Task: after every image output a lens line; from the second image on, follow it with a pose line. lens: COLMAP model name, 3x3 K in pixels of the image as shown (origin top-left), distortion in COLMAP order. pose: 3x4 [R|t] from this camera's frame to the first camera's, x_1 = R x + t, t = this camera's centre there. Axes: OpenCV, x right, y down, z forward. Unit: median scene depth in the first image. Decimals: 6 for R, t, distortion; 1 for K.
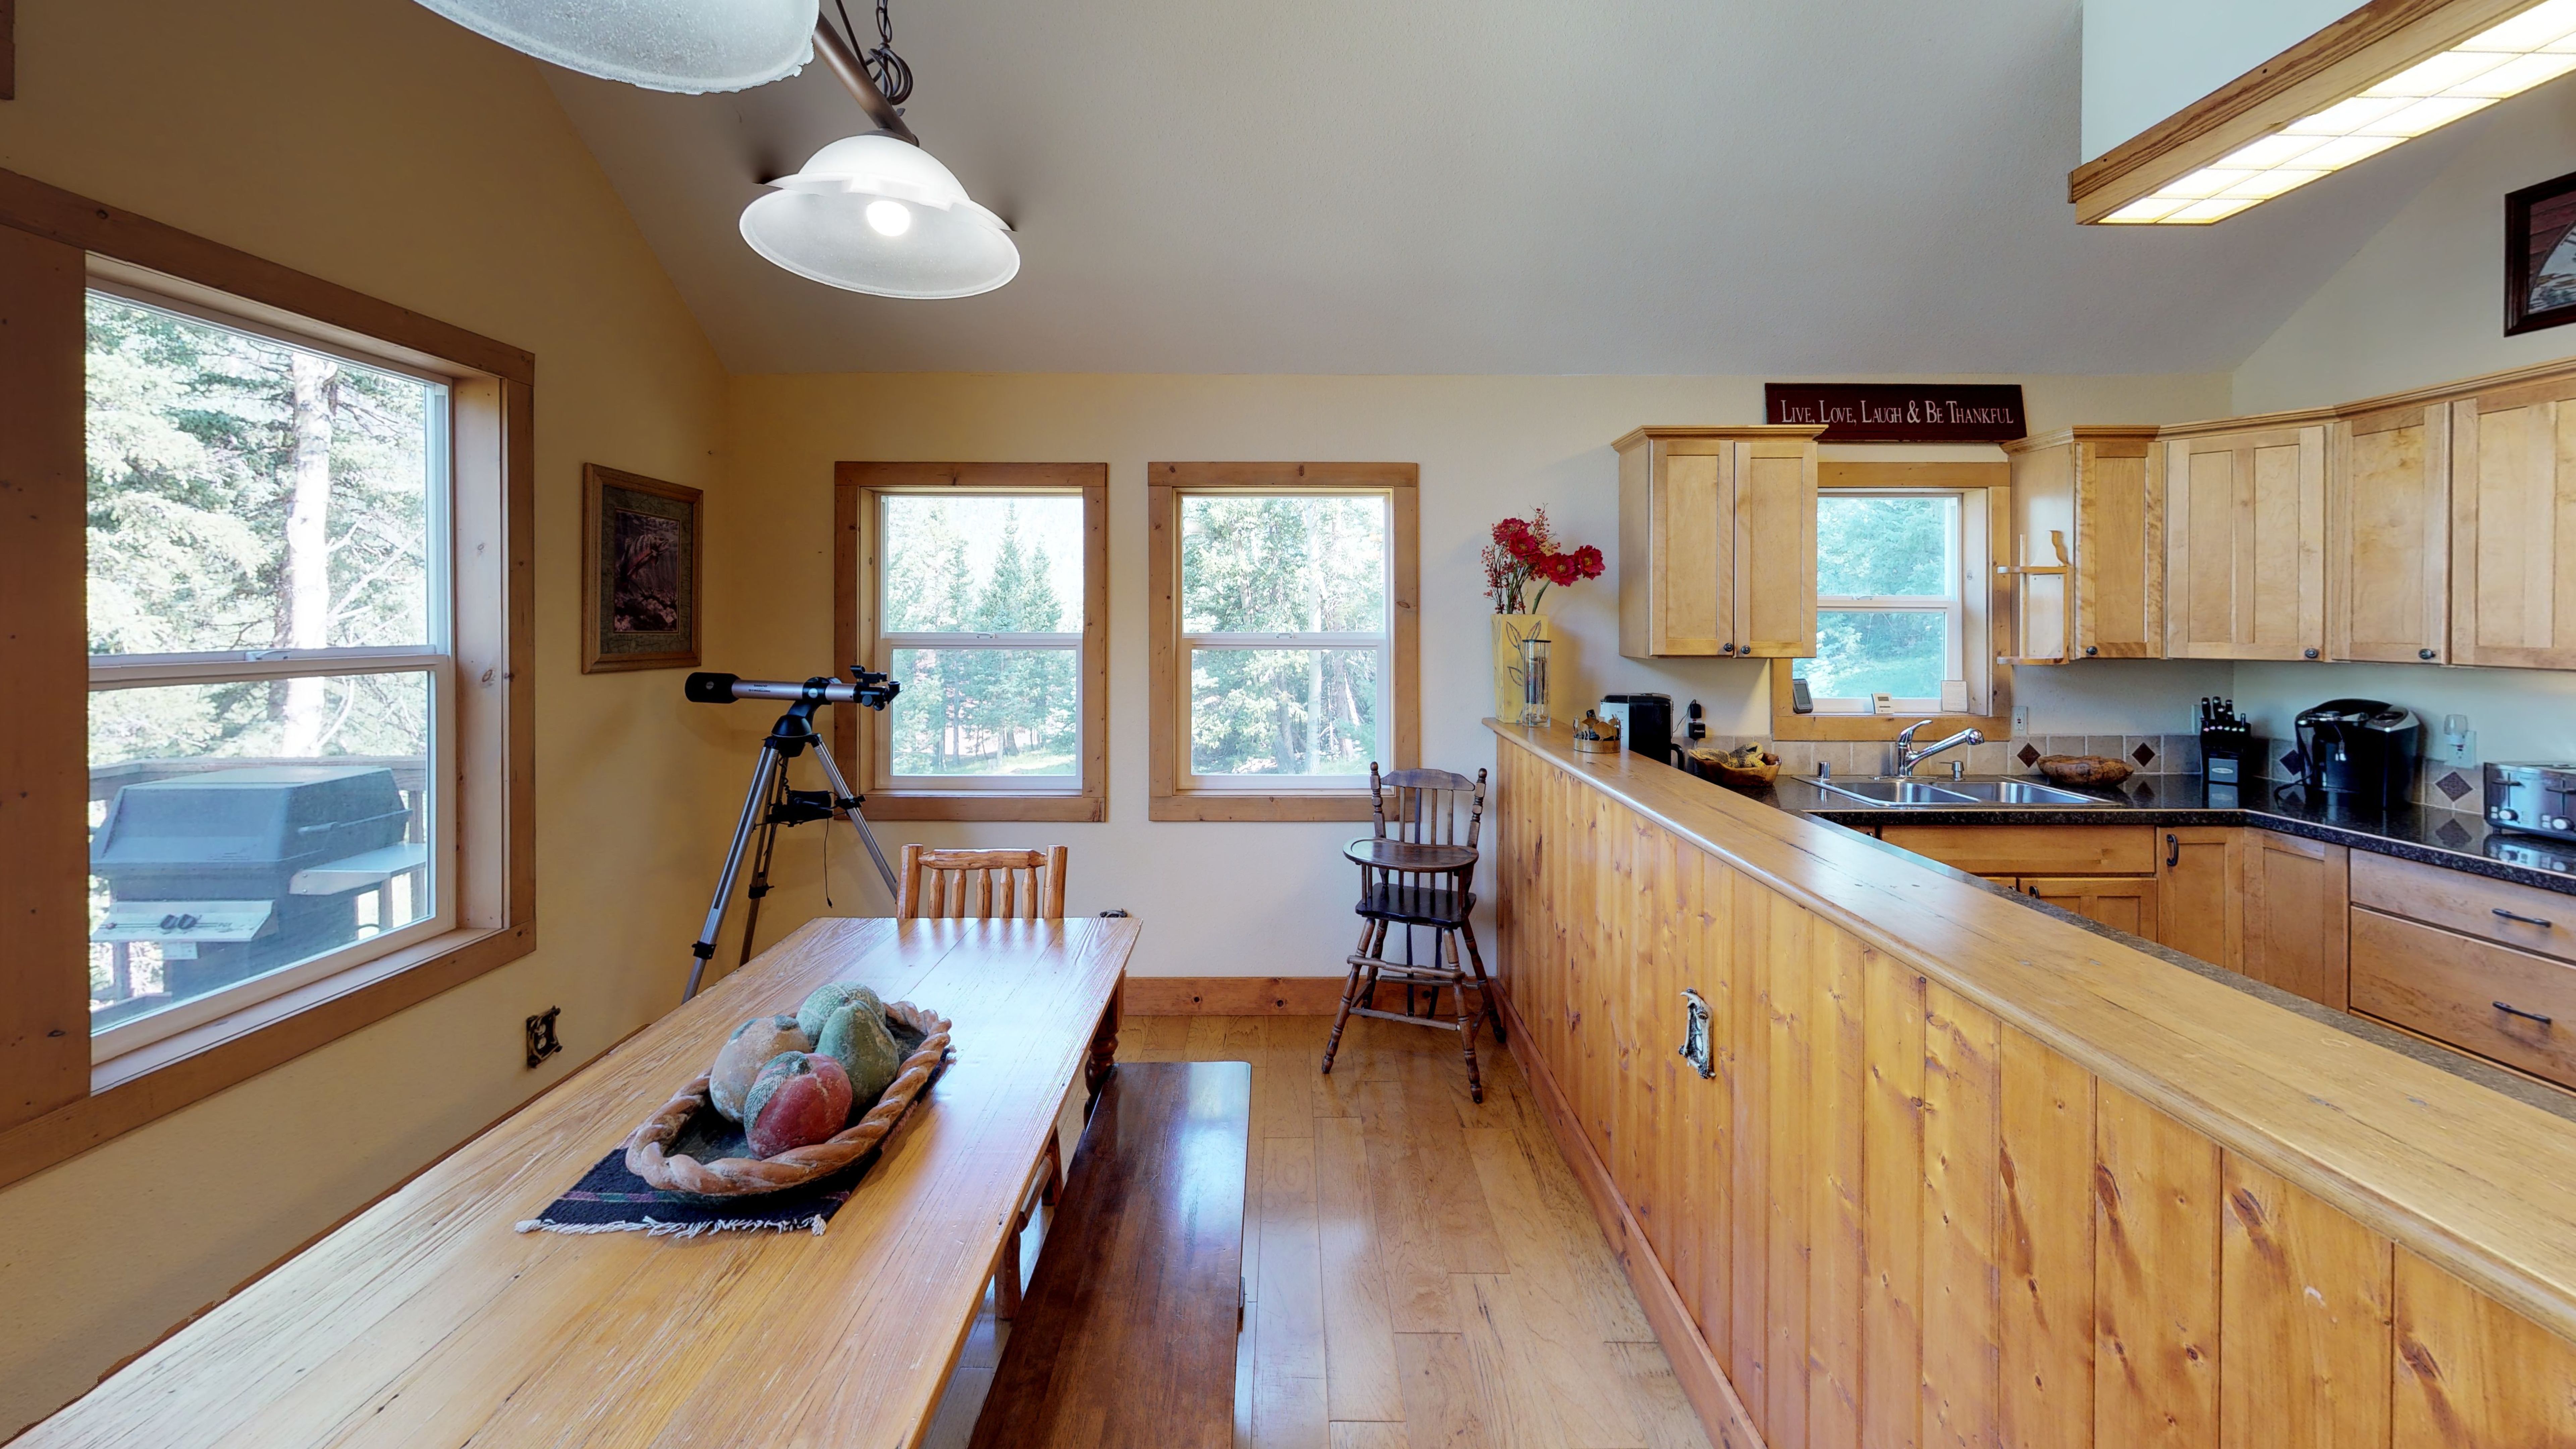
lens RADIAL K [[1007.2, 0, 1279.1], [0, 1007.2, 620.4], [0, 0, 1]] dist [0.001331, 0.000099]
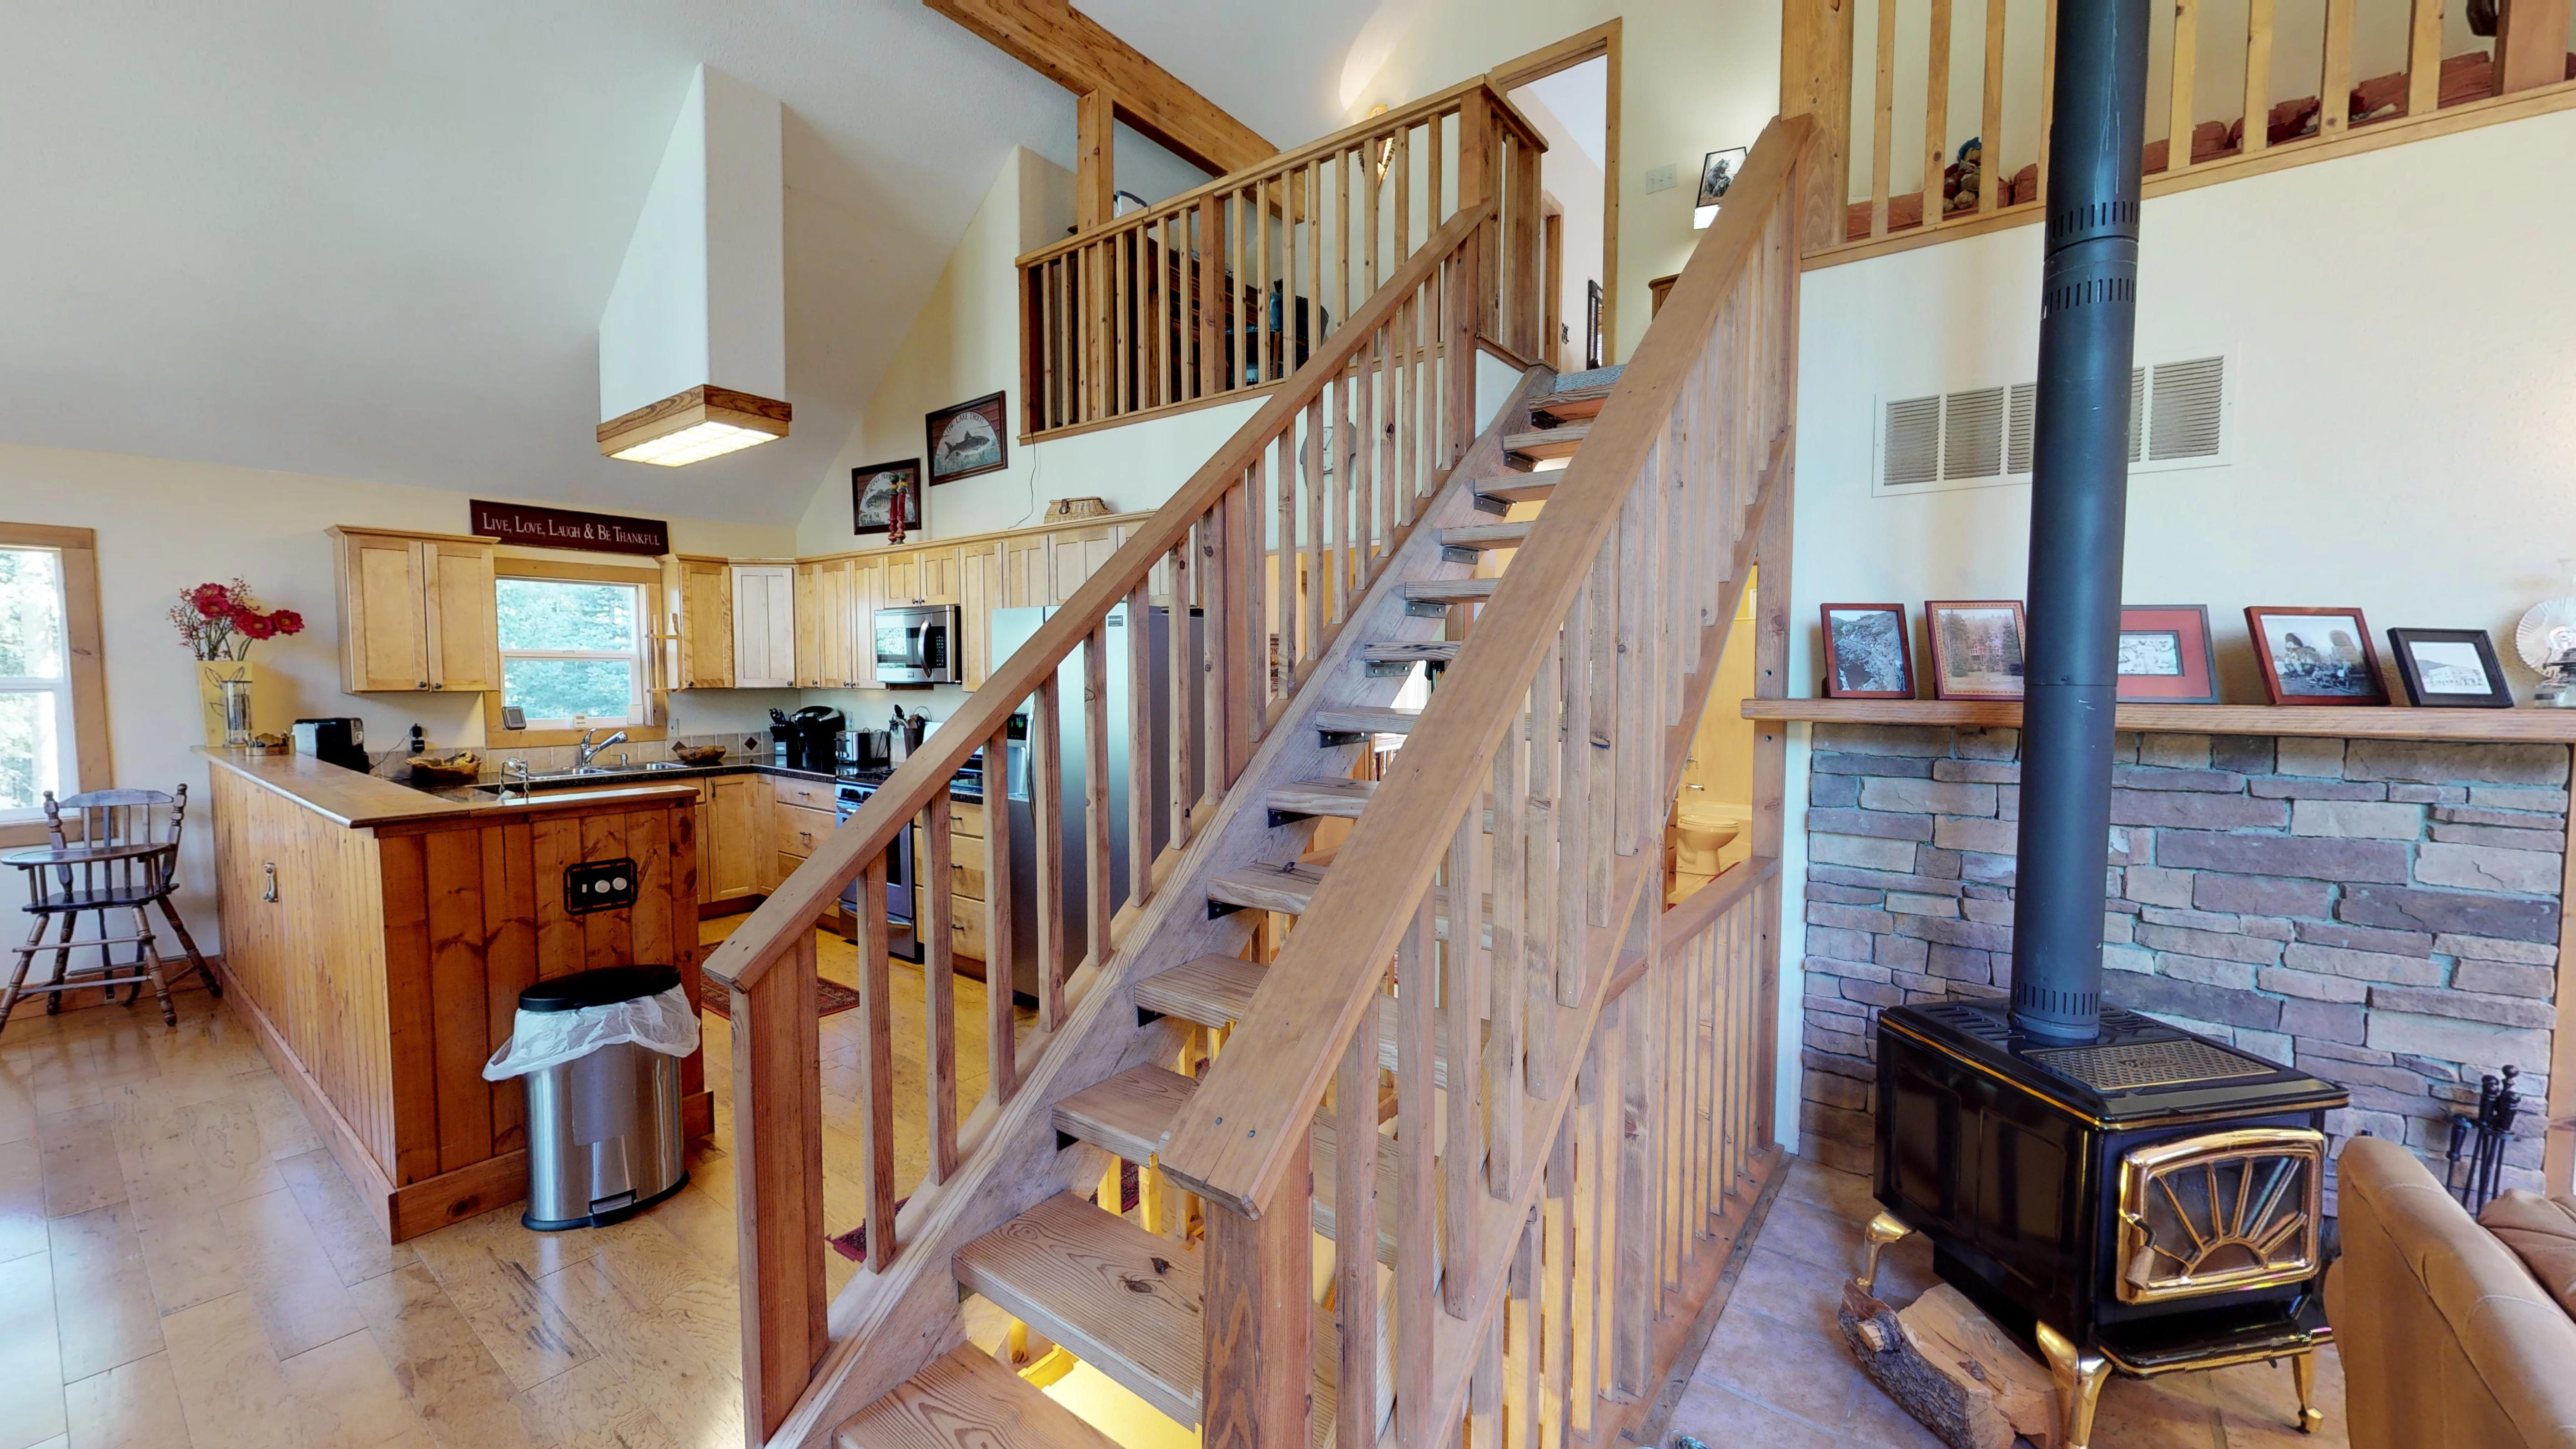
lens RADIAL K [[998.3, 0, 1288.0], [0, 998.3, 724.5], [0, 0, 1]] dist [0.000438, 0.000202]
pose [[0.602290, -0.045026, 0.797006, 0.042853], [-0.001337, 0.998350, 0.057412, -0.000228], [-0.798276, -0.035644, 0.601236, -0.841081]]
